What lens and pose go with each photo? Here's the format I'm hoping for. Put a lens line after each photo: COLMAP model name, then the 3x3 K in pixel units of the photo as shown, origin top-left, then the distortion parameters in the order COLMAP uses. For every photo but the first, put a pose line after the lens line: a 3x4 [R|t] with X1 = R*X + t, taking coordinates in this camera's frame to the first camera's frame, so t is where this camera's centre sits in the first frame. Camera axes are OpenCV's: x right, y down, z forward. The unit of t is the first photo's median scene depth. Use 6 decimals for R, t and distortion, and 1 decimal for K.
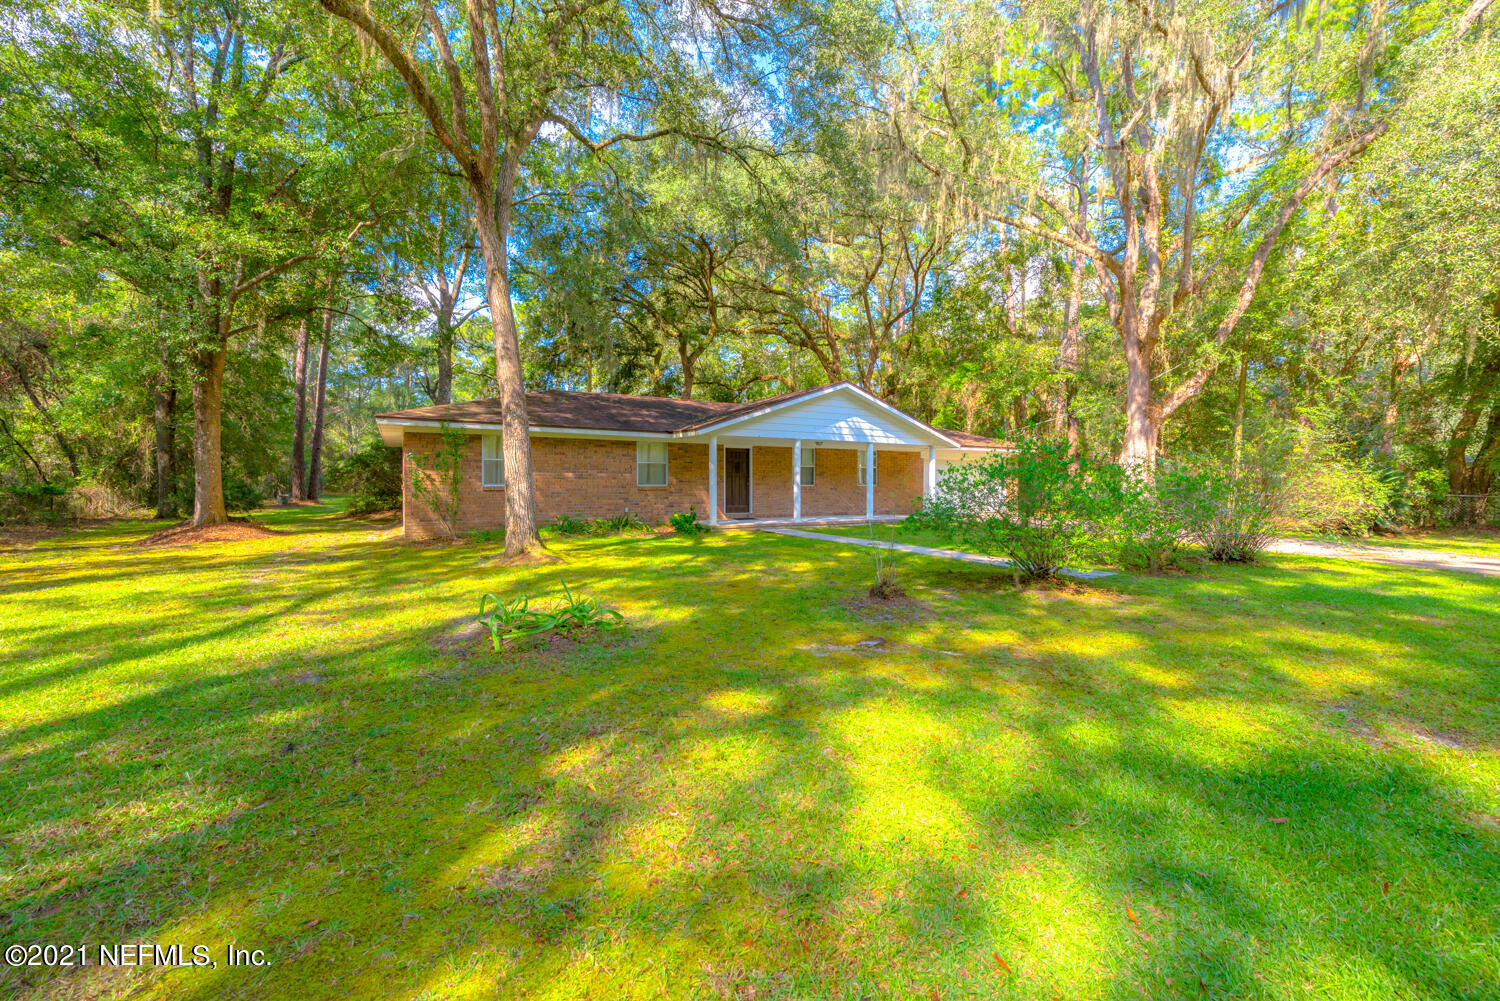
lens RADIAL K [[602.3, 0, 752.5], [0, 602.3, 495.4], [0, 0, 1]] dist [0.001186, -0.000017]
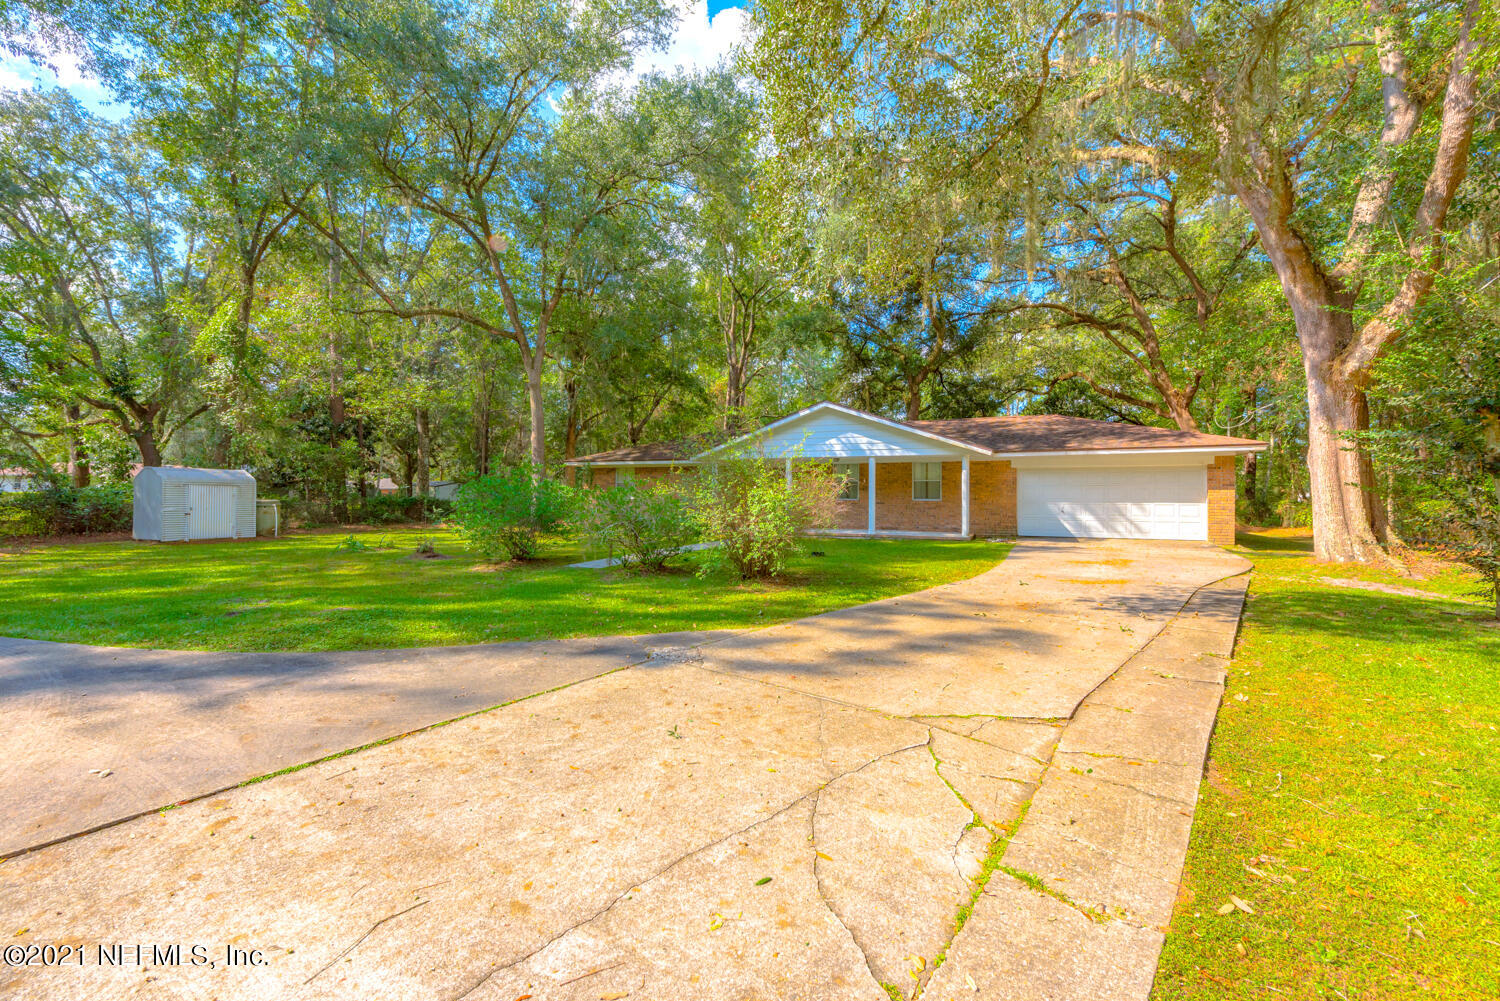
lens RADIAL K [[602.3, 0, 752.5], [0, 602.3, 495.4], [0, 0, 1]] dist [0.001186, -0.000017]
pose [[0.587091, 0.001043, -0.809520, 0.884672], [-0.018187, 0.999764, -0.011901, -0.008641], [0.809317, 0.021709, 0.586971, 0.263957]]
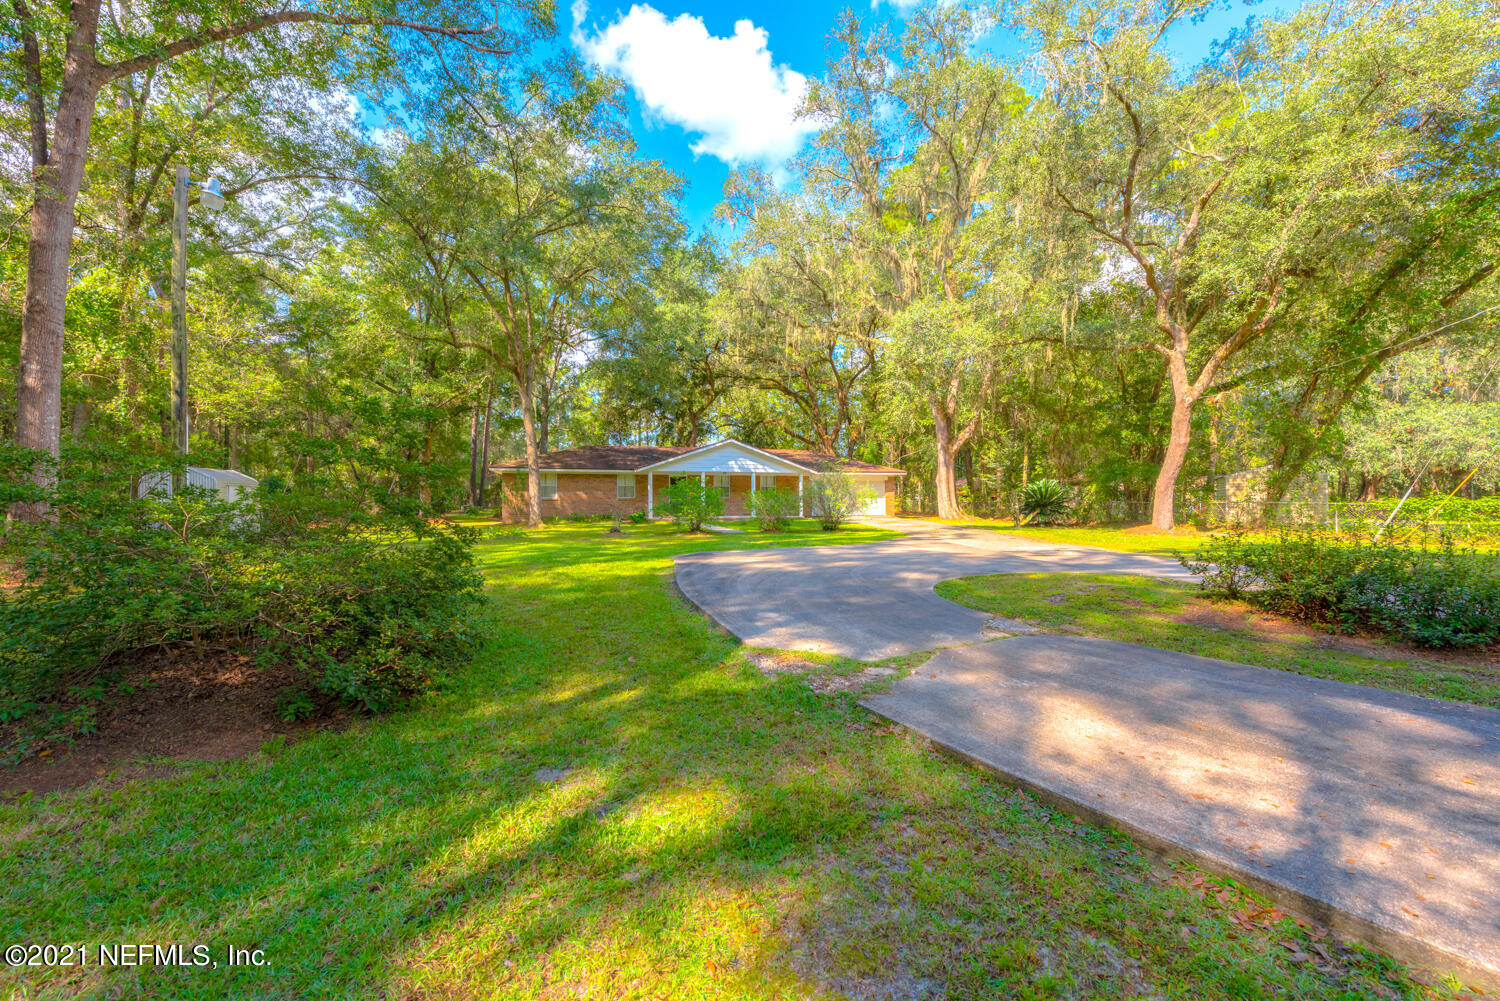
lens RADIAL K [[587.5, 0, 750.0], [0, 587.5, 500.5], [0, 0, 1]] dist [0.000297, -0.000032]
pose [[0.972883, -0.002646, -0.231285, 0.572545], [-0.000609, 0.999902, -0.014000, 0.014995], [0.231299, 0.013761, 0.972785, -0.621338]]
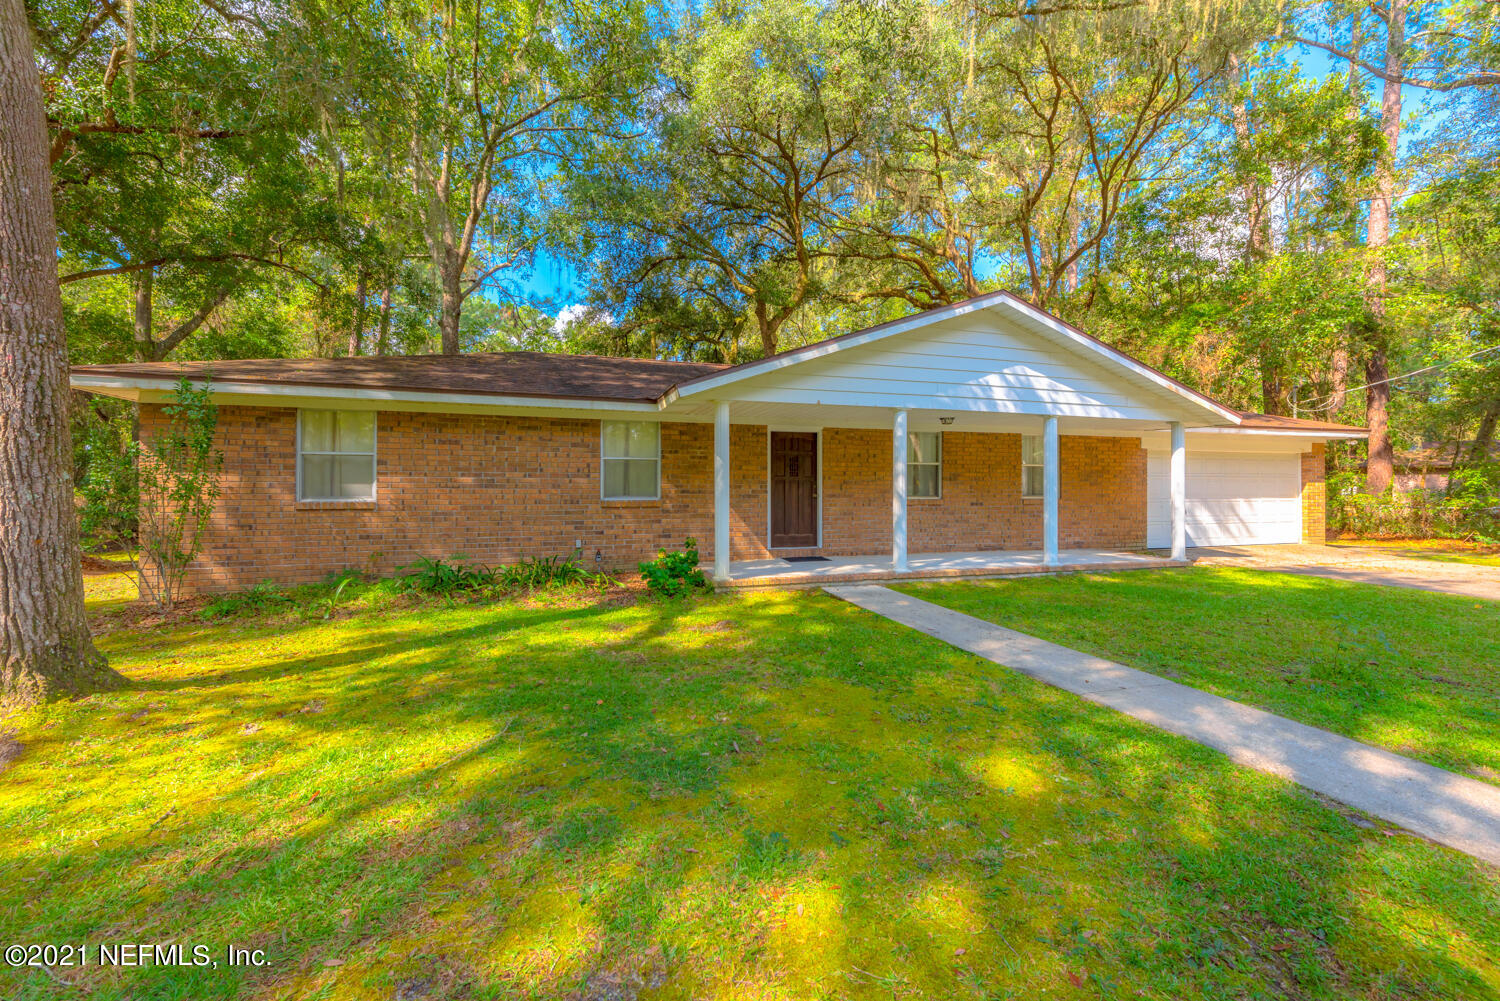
lens RADIAL K [[602.3, 0, 752.5], [0, 602.3, 495.4], [0, 0, 1]] dist [0.001186, -0.000017]
pose [[0.974615, 0.002032, -0.223877, 0.062422], [-0.004449, 0.999937, -0.010290, -0.013193], [0.223842, 0.011025, 0.974563, 0.441762]]
